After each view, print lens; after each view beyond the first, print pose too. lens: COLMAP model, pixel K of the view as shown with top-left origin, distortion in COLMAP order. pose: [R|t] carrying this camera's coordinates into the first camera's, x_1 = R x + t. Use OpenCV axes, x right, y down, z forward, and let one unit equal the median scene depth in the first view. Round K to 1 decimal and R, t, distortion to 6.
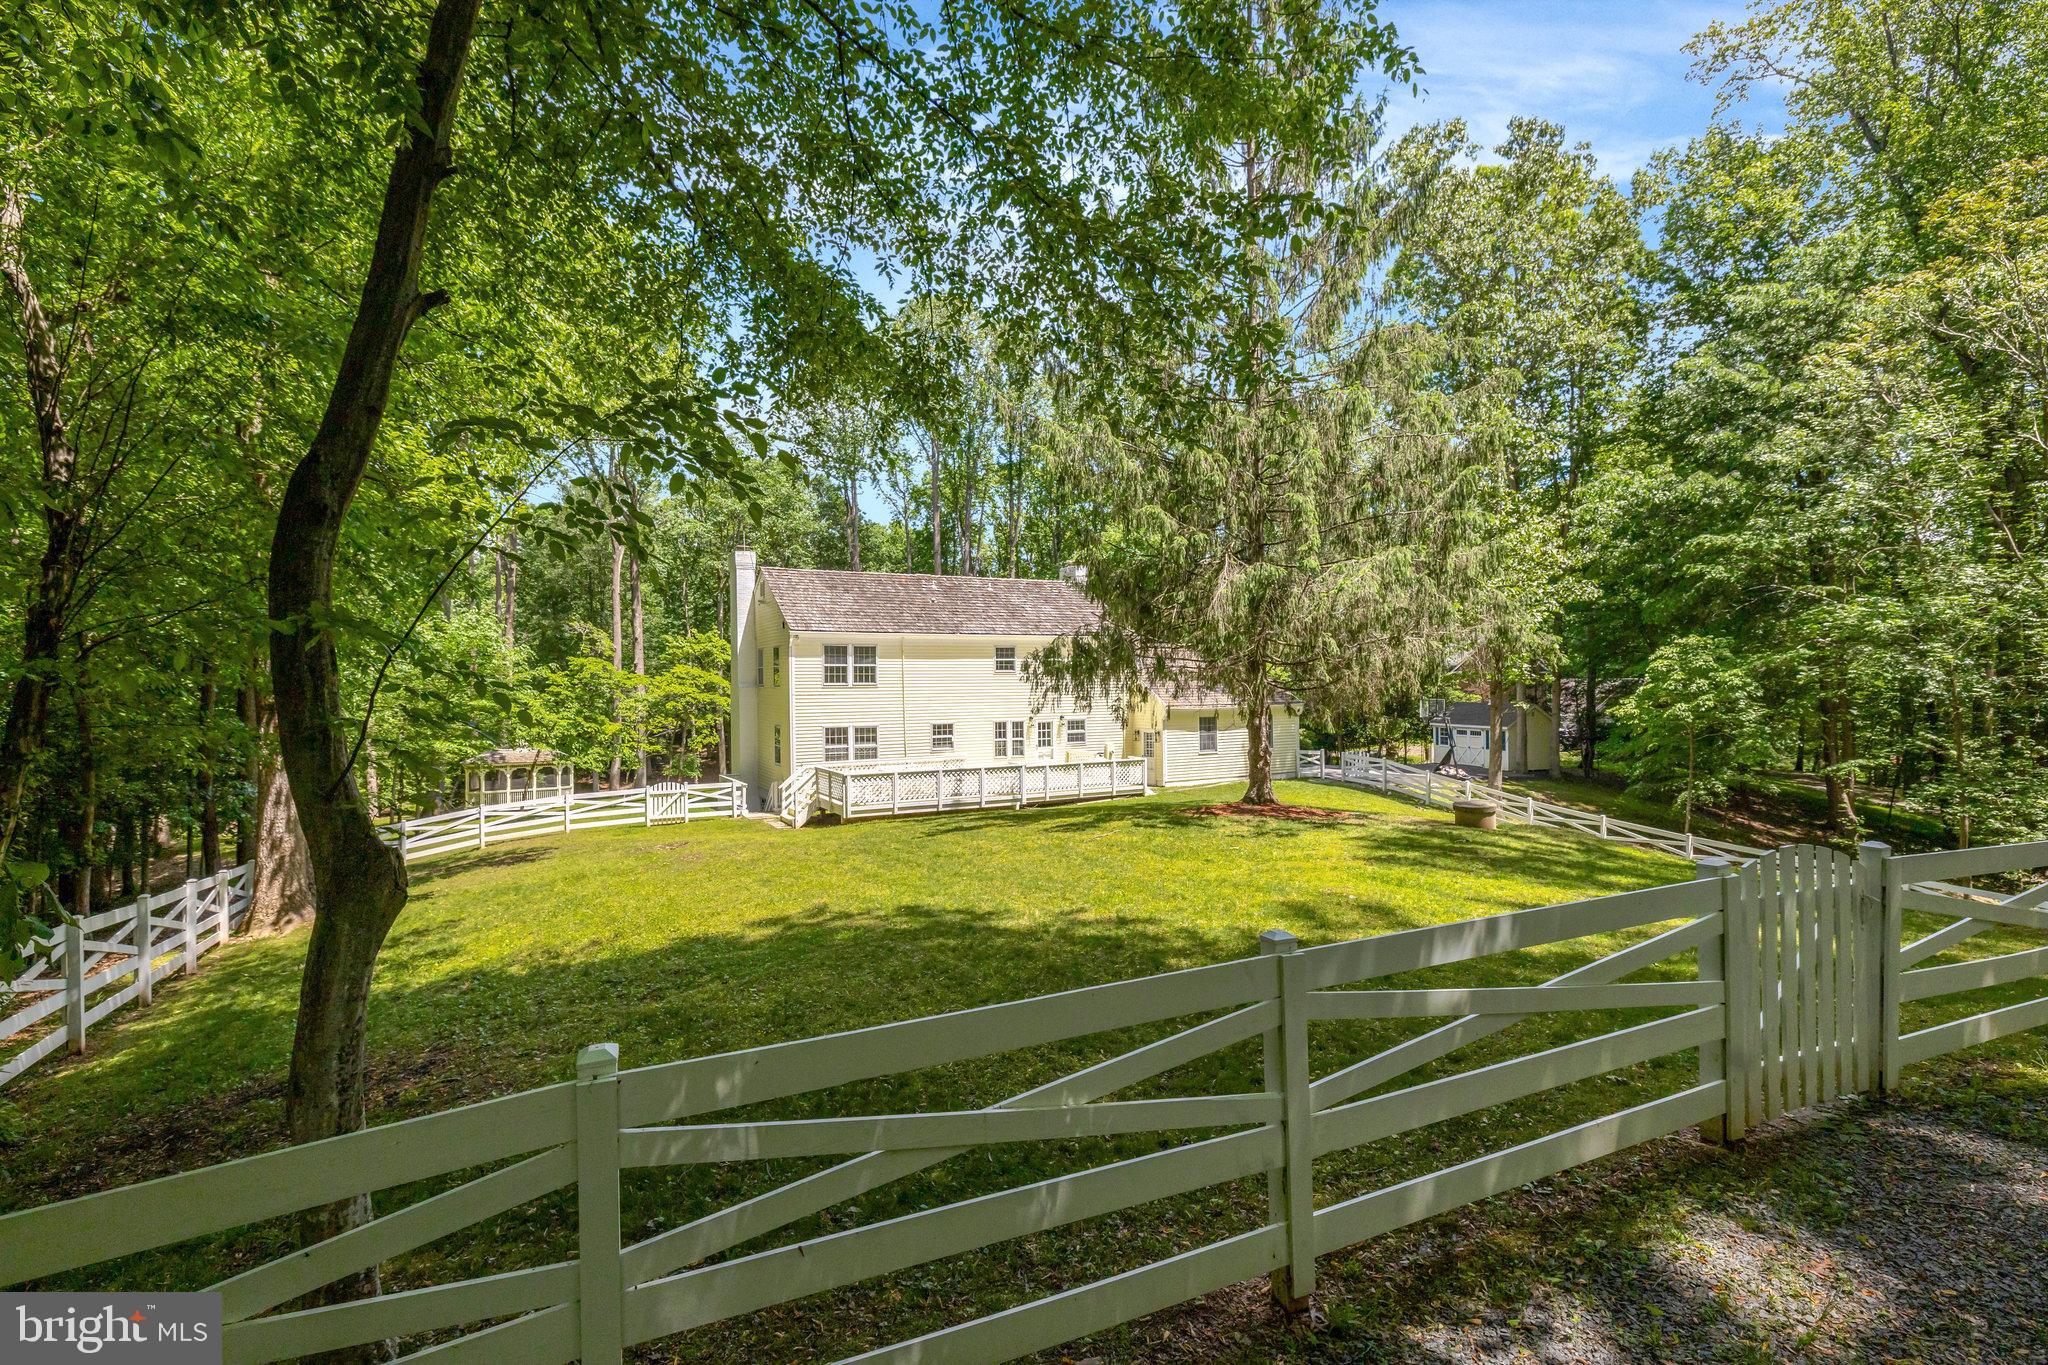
lens RADIAL K [[975.3, 0, 1024.0], [0, 975.3, 682.5], [0, 0, 1]] dist [0.000462, 0.000030]
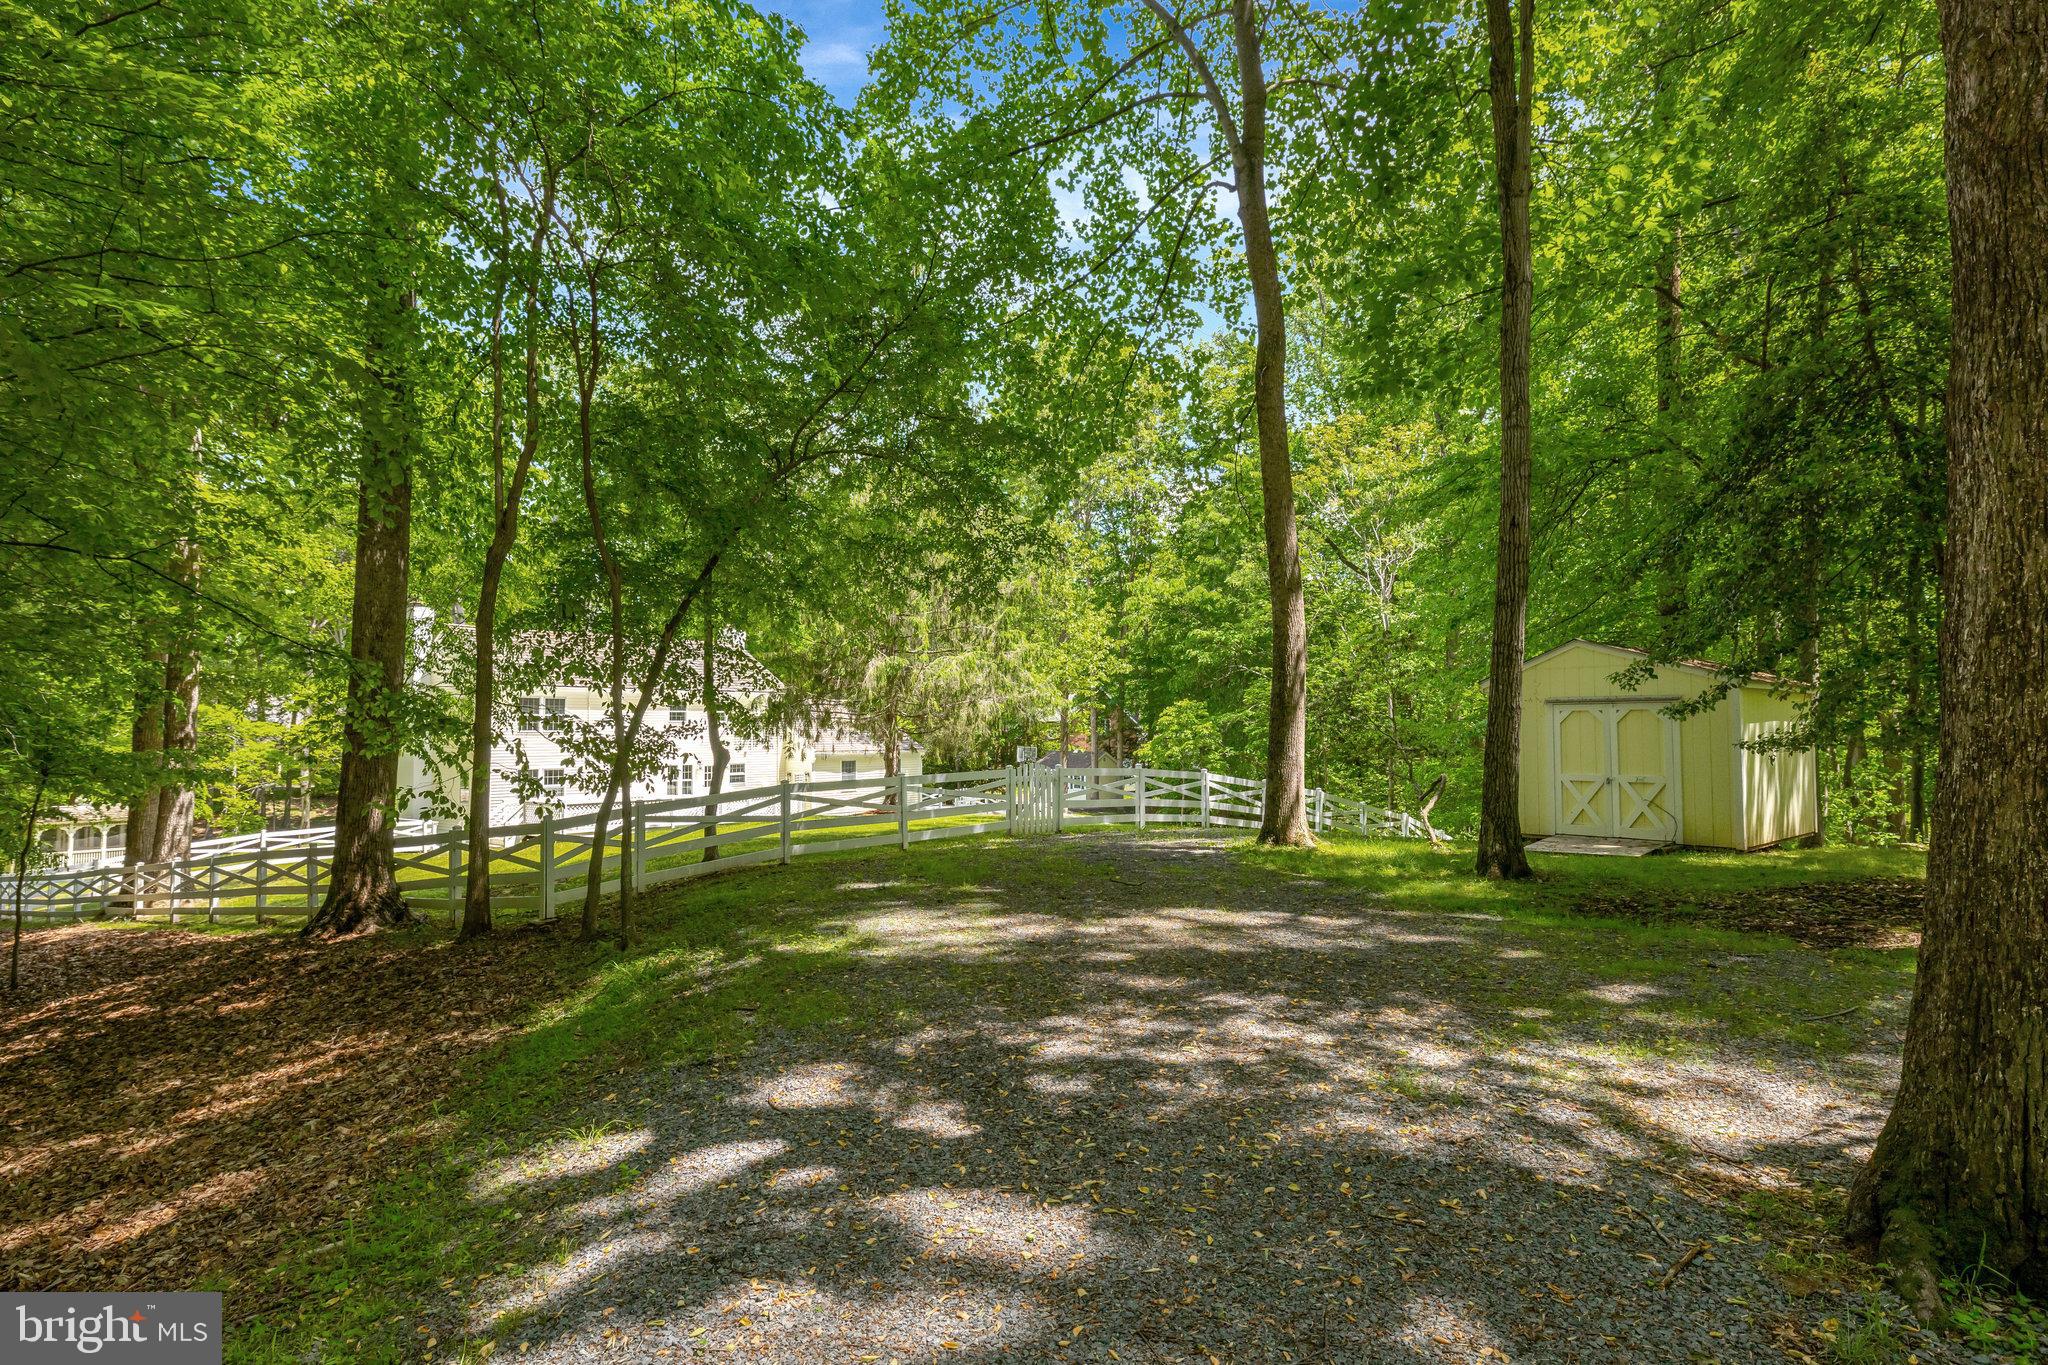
lens RADIAL K [[1126.9, 0, 1024.0], [0, 1126.9, 682.5], [0, 0, 1]] dist [-0.000195, 0.000014]
pose [[0.937977, 0.019220, 0.346165, -0.157579], [-0.001830, 0.998723, -0.050493, 0.014376], [-0.346694, 0.046728, 0.936814, -0.642863]]
